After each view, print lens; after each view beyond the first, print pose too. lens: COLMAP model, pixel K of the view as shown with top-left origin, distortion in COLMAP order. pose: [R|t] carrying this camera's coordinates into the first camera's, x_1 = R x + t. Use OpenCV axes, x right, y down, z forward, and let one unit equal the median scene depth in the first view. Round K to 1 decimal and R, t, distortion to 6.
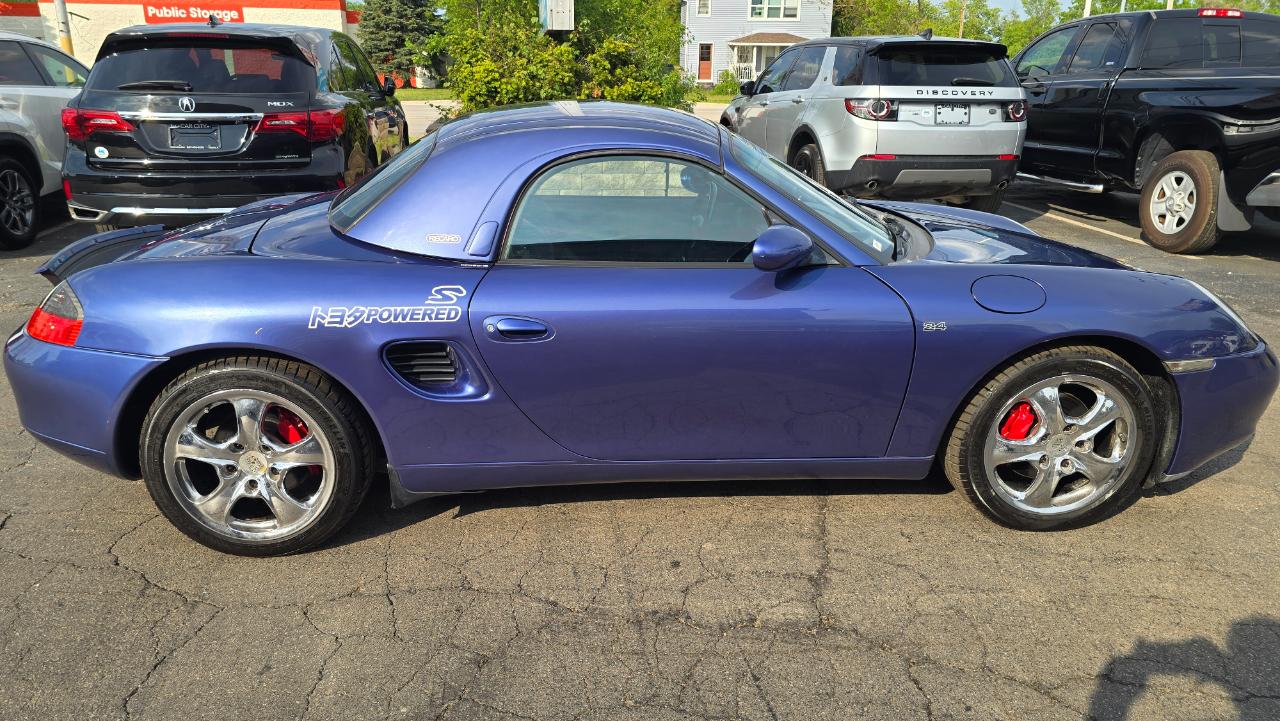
lens RADIAL K [[855.8, 0, 640.0], [0, 855.8, 360.5], [0, 0, 1]] dist [0.084968, -0.097209]
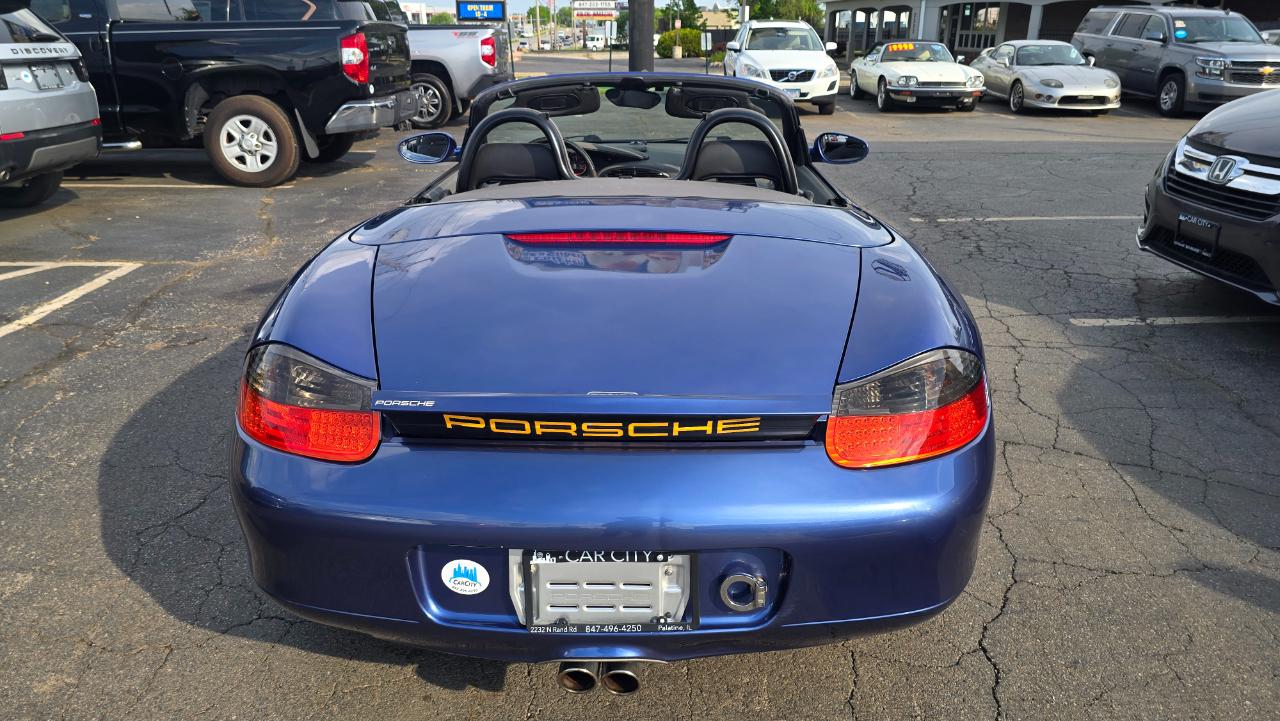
lens RADIAL K [[841.5, 0, 633.7], [0, 841.5, 366.7], [0, 0, 1]] dist [0.054907, -0.045198]
pose [[0.102649, -0.380161, 0.919207, -0.594218], [0.321113, 0.887278, 0.331097, -0.168927], [-0.941462, 0.261183, 0.213152, 0.484765]]
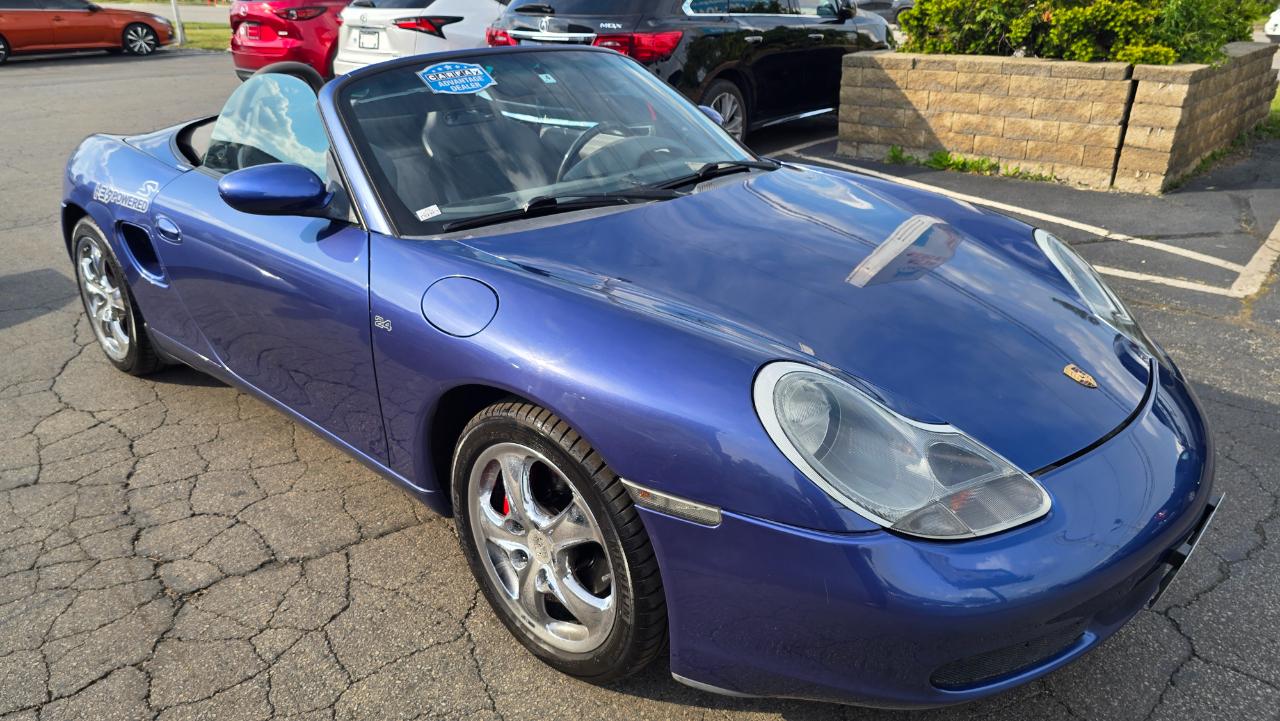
lens RADIAL K [[864.4, 0, 640.2], [0, 864.4, 349.5], [0, 0, 1]] dist [0.056026, -0.051177]
pose [[0.681558, 0.271574, -0.679504, 0.475407], [-0.226404, 0.961280, 0.157102, -0.089573], [0.695859, 0.046768, 0.716654, 0.278975]]
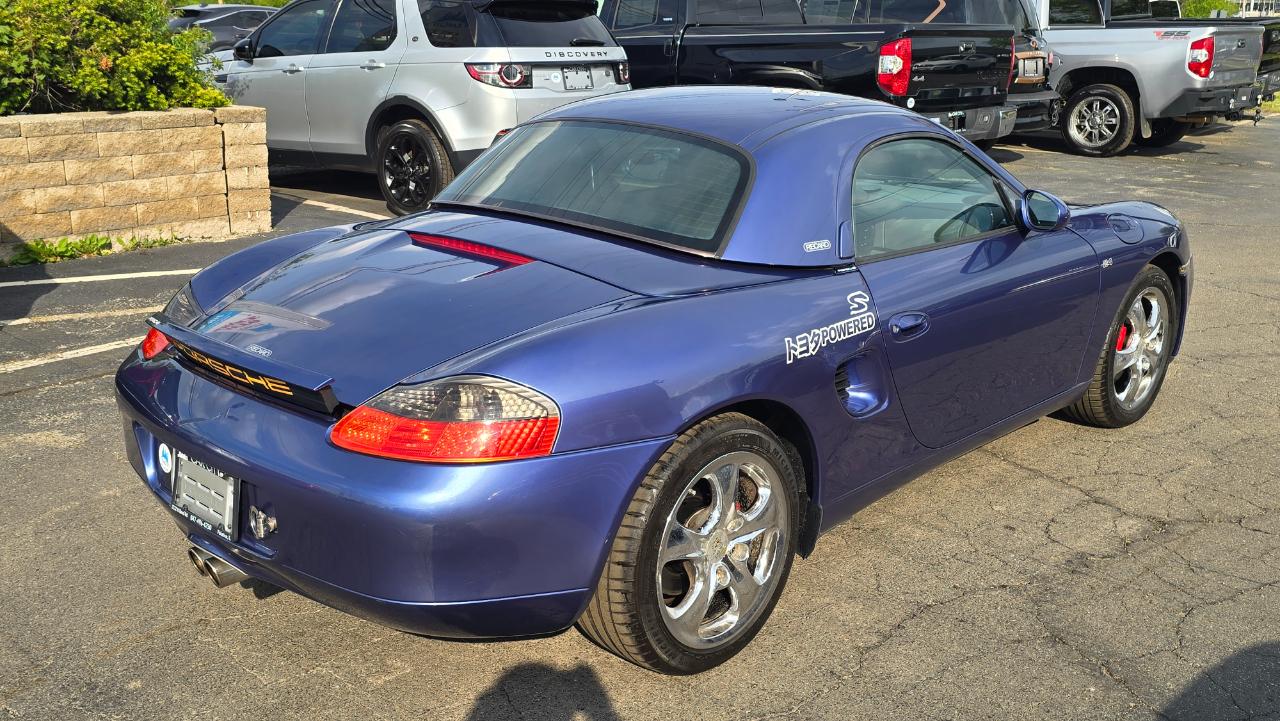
lens RADIAL K [[1152.5, 0, 644.4], [0, 1152.5, 361.0], [0, 0, 1]] dist [0.111415, -0.159424]
pose [[0.751367, -0.196309, 0.630009, -0.528449], [0.215796, 0.975329, 0.046546, -0.054178], [-0.623603, 0.100980, 0.775192, 0.081726]]
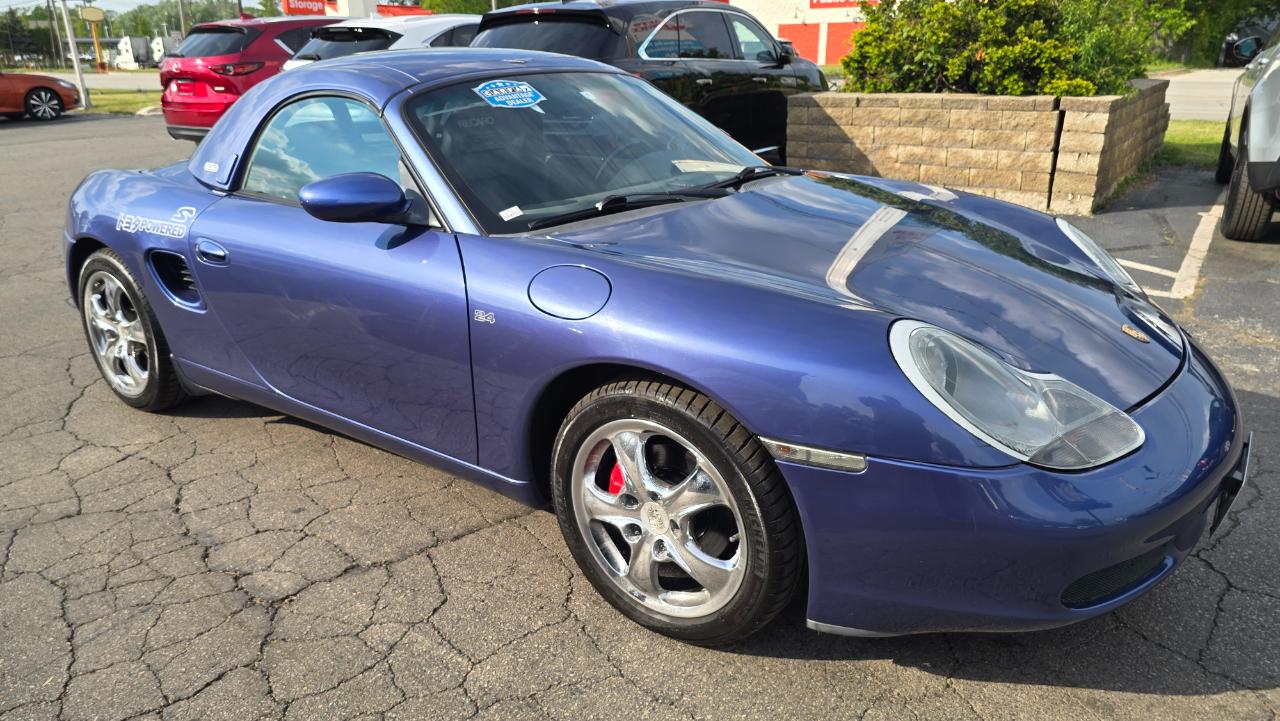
lens RADIAL K [[879.3, 0, 635.6], [0, 879.3, 351.3], [0, 0, 1]] dist [0.053139, -0.050780]
pose [[0.748870, 0.195283, -0.633291, 0.447635], [-0.190620, 0.978688, 0.076380, -0.044748], [0.634710, 0.063519, 0.770135, 0.211480]]
